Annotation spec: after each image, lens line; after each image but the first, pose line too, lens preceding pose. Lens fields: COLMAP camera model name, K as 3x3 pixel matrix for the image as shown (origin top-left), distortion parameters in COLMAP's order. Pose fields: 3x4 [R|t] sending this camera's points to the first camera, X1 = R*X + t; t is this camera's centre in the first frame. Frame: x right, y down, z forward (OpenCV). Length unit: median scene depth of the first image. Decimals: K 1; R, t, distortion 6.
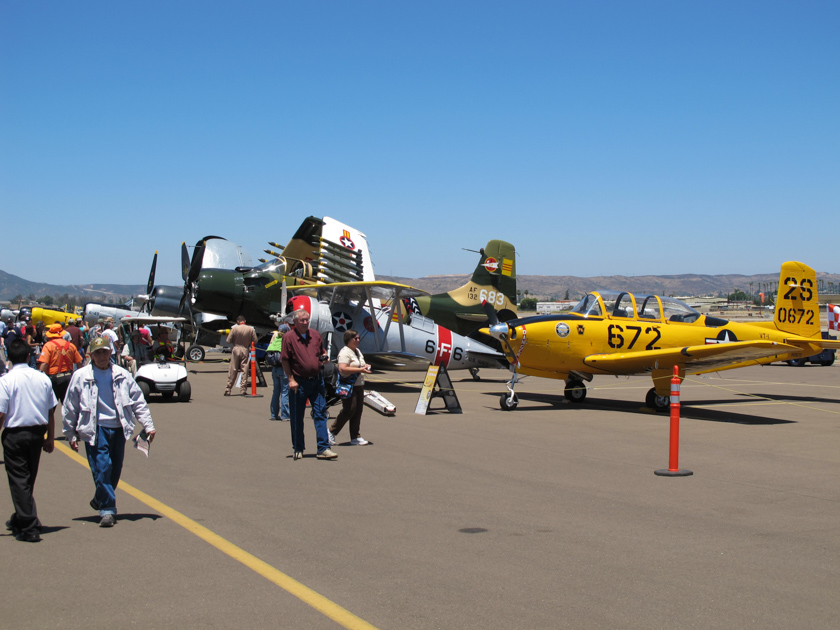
lens RADIAL K [[1361.9, 0, 418.8], [0, 1361.9, 316.6], [0, 0, 1]] dist [-0.006619, 0.000000]
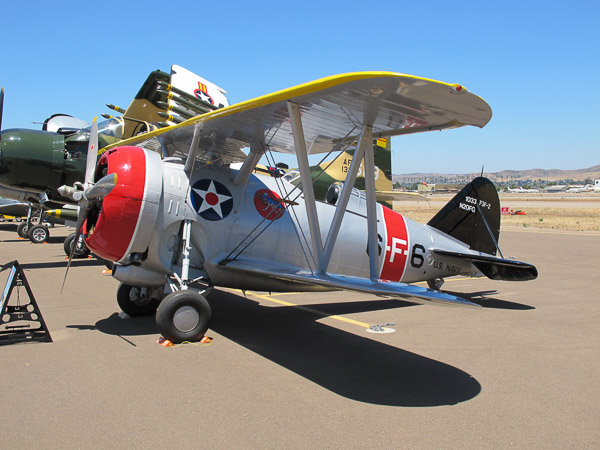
lens RADIAL K [[709.7, 0, 302.0], [0, 709.7, 221.0], [0, 0, 1]] dist [-0.084832, 0.000000]
pose [[0.994005, -0.007625, 0.109069, -0.049954], [0.003846, 0.999387, 0.034810, 0.002634], [-0.109268, -0.034182, 0.993424, 0.714386]]
